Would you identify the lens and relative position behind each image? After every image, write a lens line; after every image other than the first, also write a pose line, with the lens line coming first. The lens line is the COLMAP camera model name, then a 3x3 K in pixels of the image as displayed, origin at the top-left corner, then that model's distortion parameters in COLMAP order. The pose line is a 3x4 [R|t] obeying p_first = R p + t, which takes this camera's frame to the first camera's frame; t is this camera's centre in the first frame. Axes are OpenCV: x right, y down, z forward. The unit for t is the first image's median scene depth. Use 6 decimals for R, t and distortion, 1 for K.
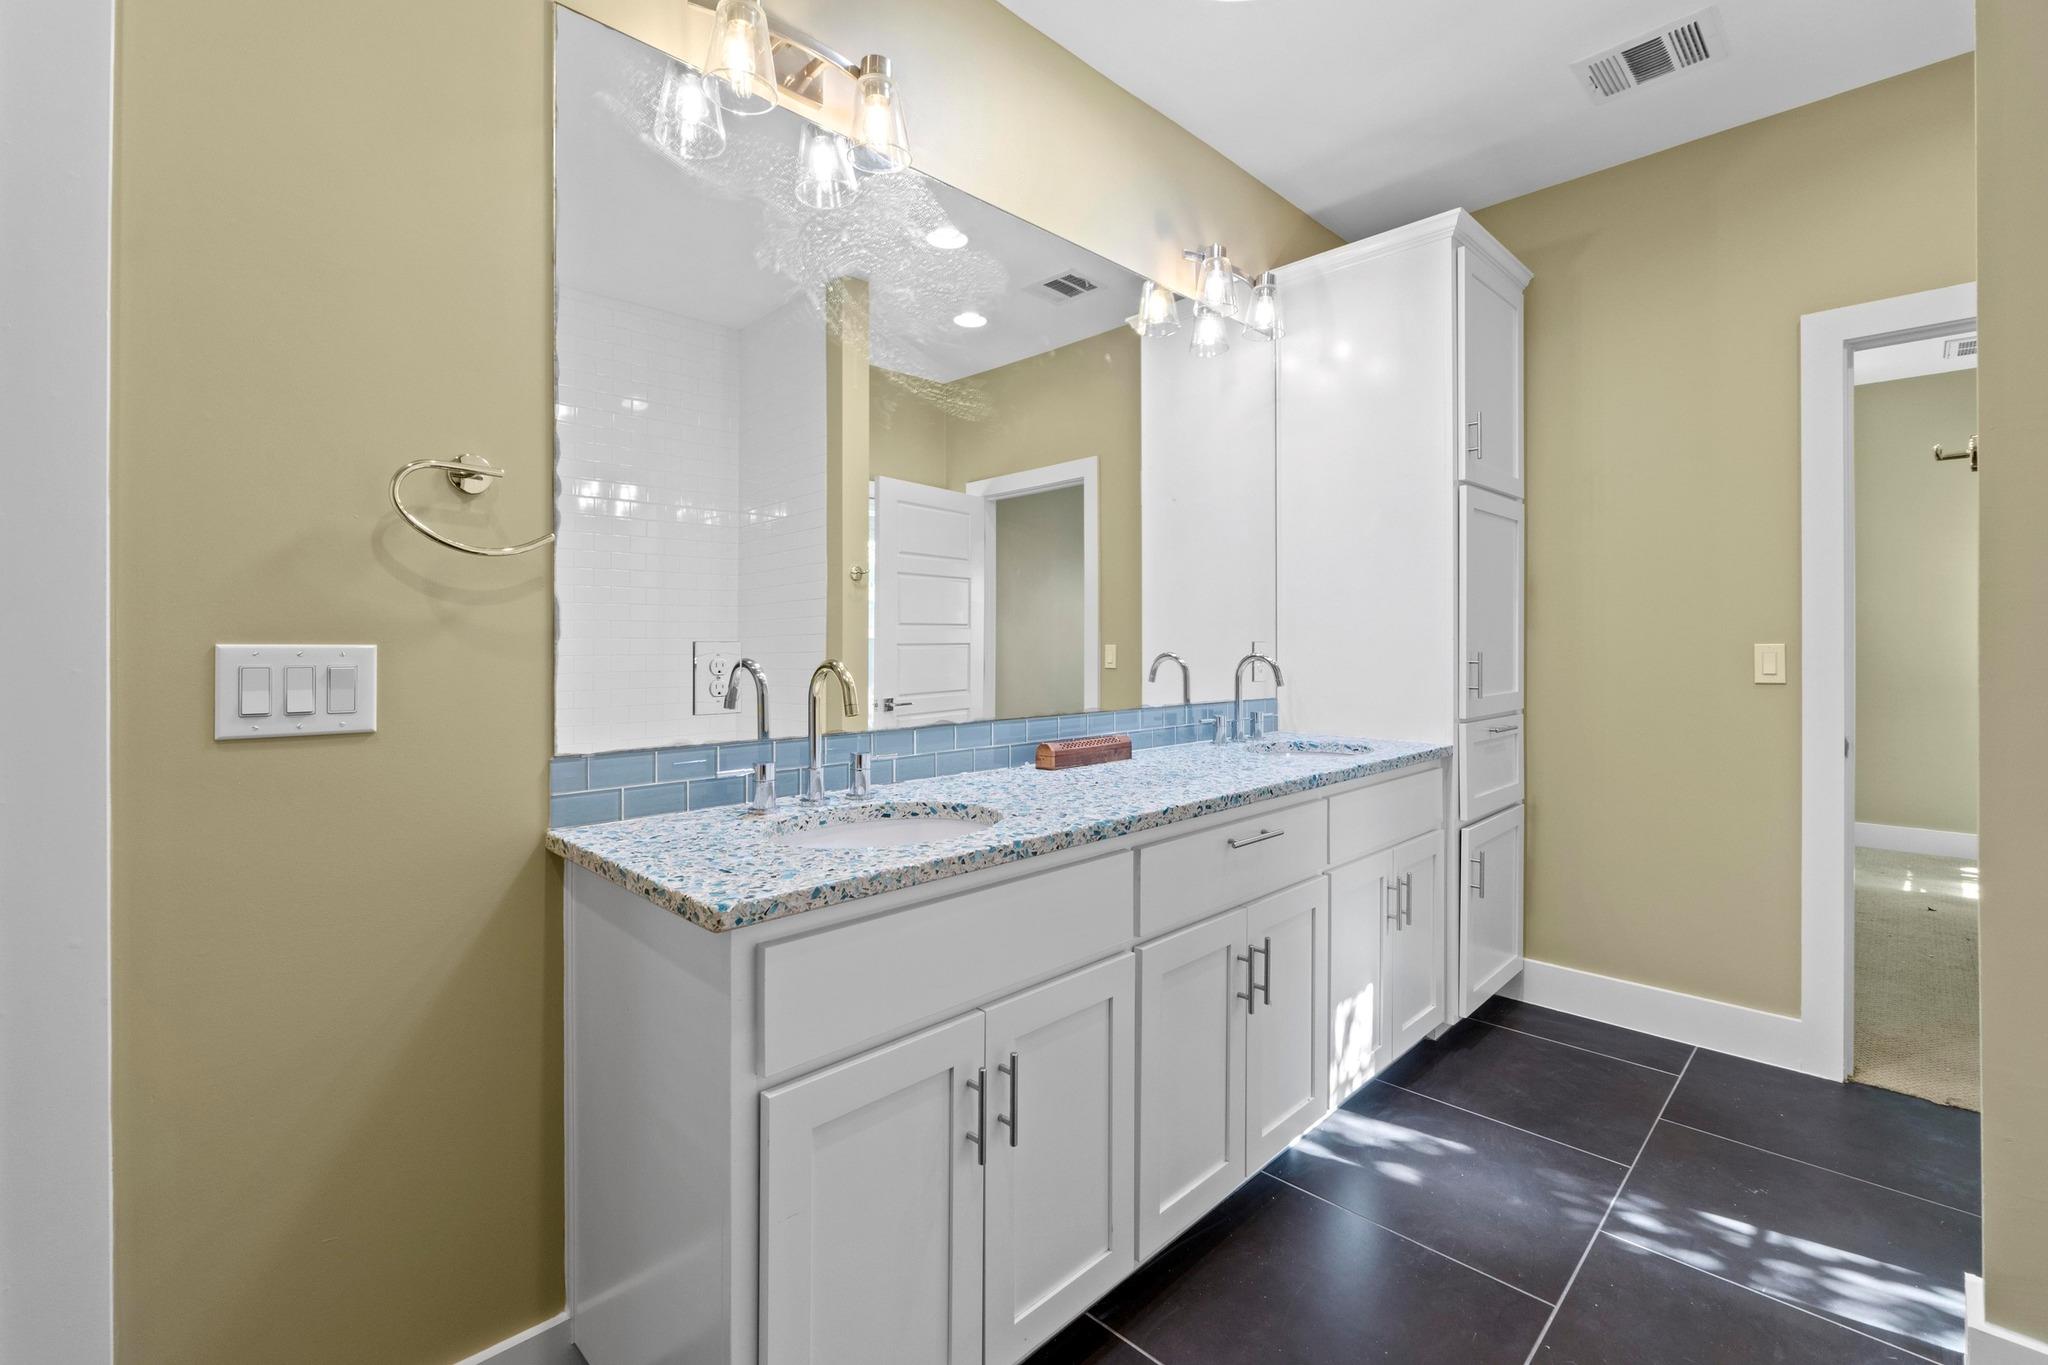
lens RADIAL K [[905.1, 0, 973.5], [0, 905.1, 651.6], [0, 0, 1]] dist [-0.003737, -0.001020]
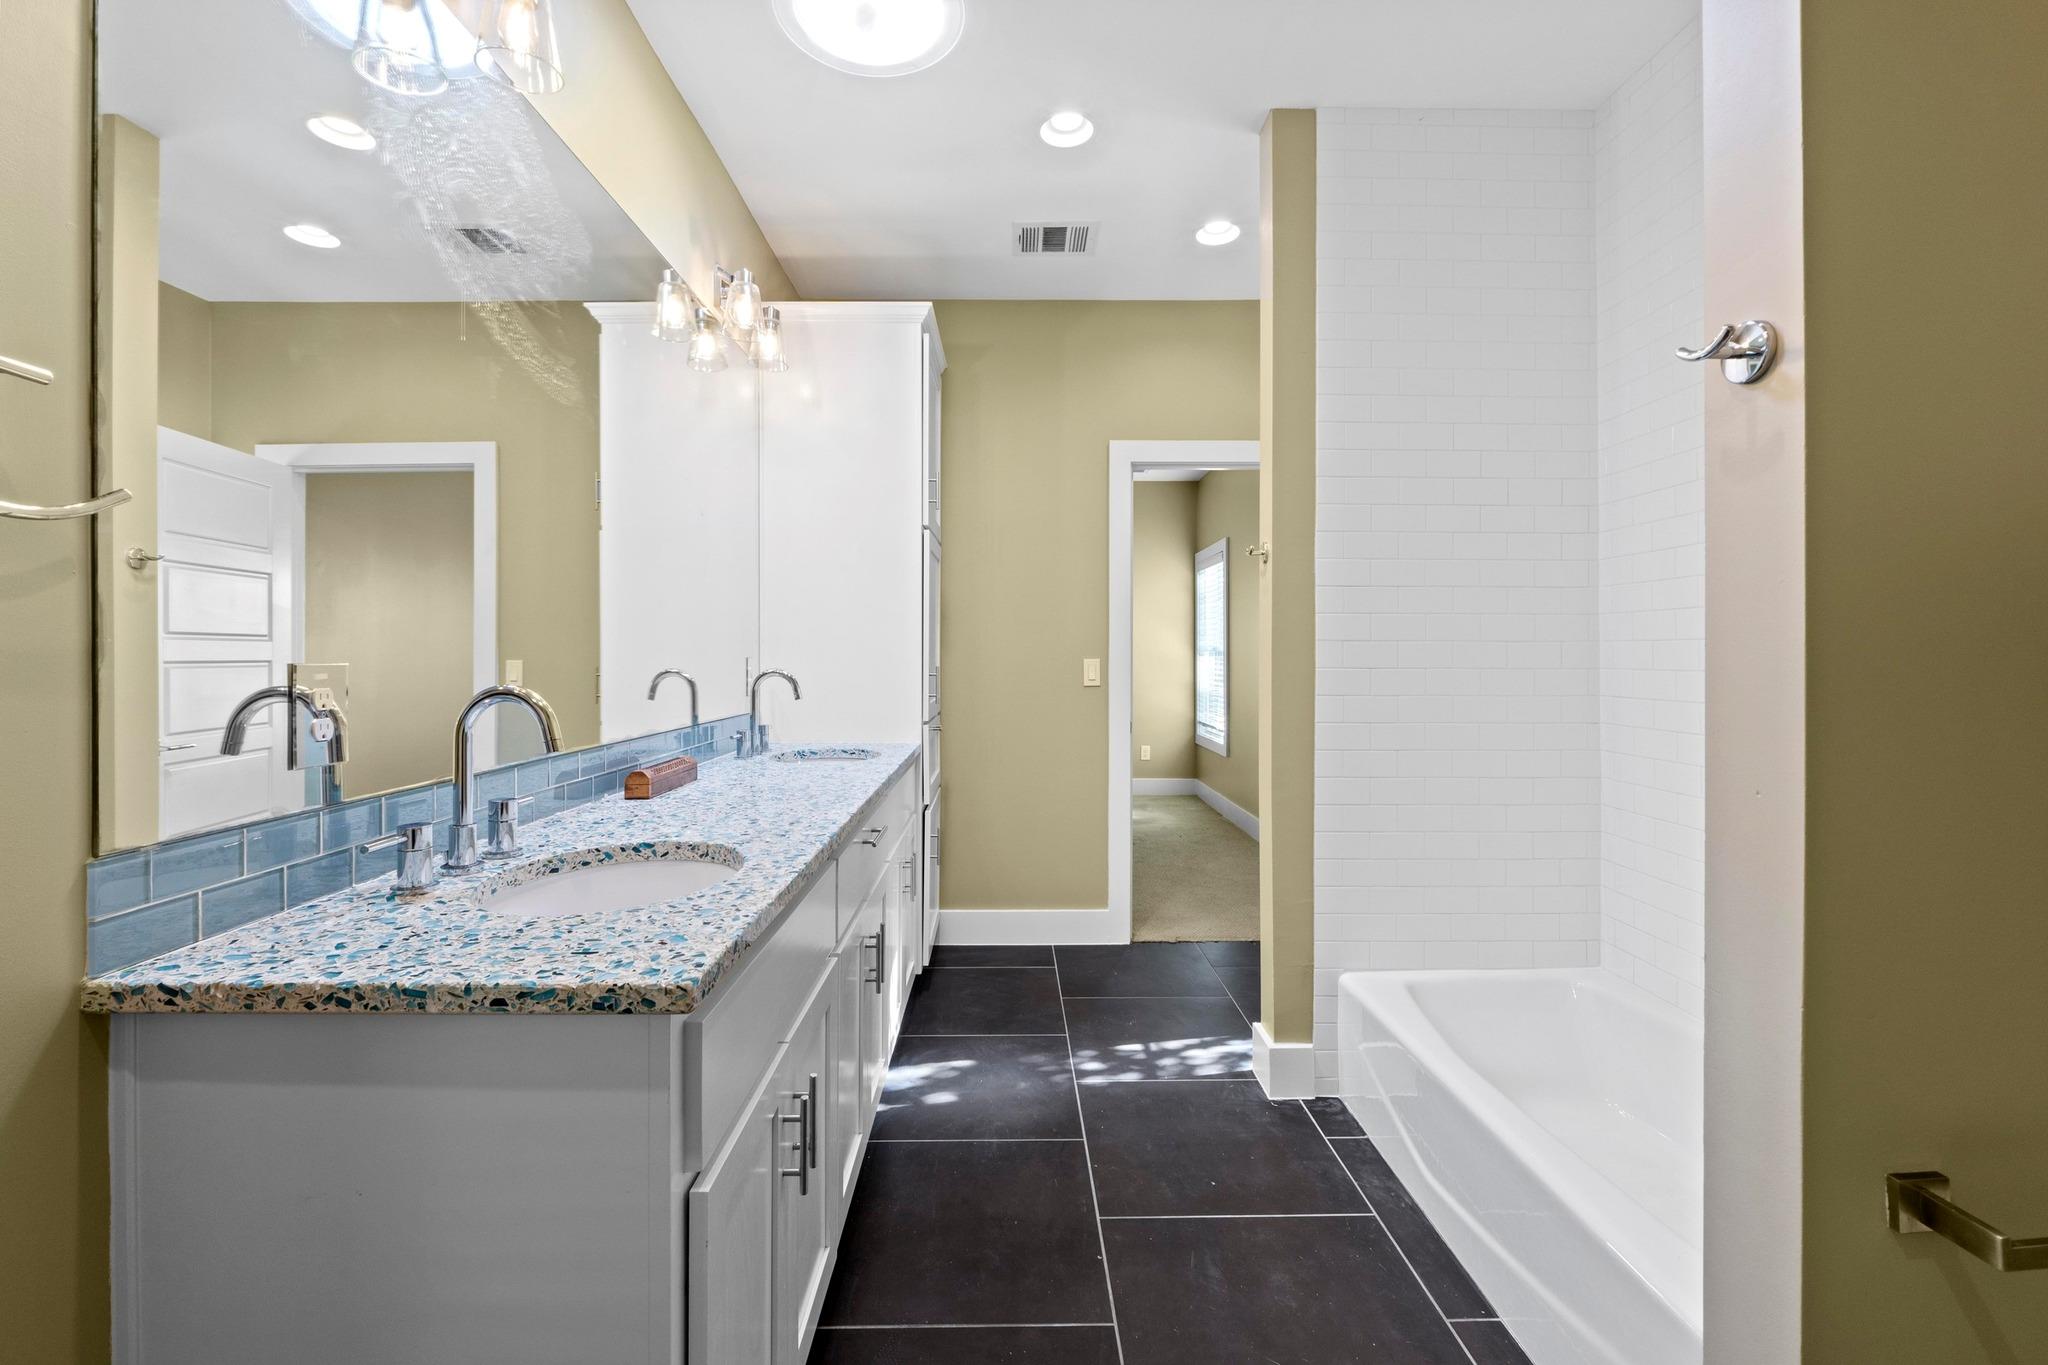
lens RADIAL K [[905.1, 0, 1014.8], [0, 905.1, 665.6], [0, 0, 1]] dist [-0.003737, -0.001020]
pose [[0.684629, -0.008103, 0.728847, -0.319569], [0.006218, 0.999967, 0.005277, -0.007393], [-0.728866, 0.000919, 0.684656, 0.093090]]
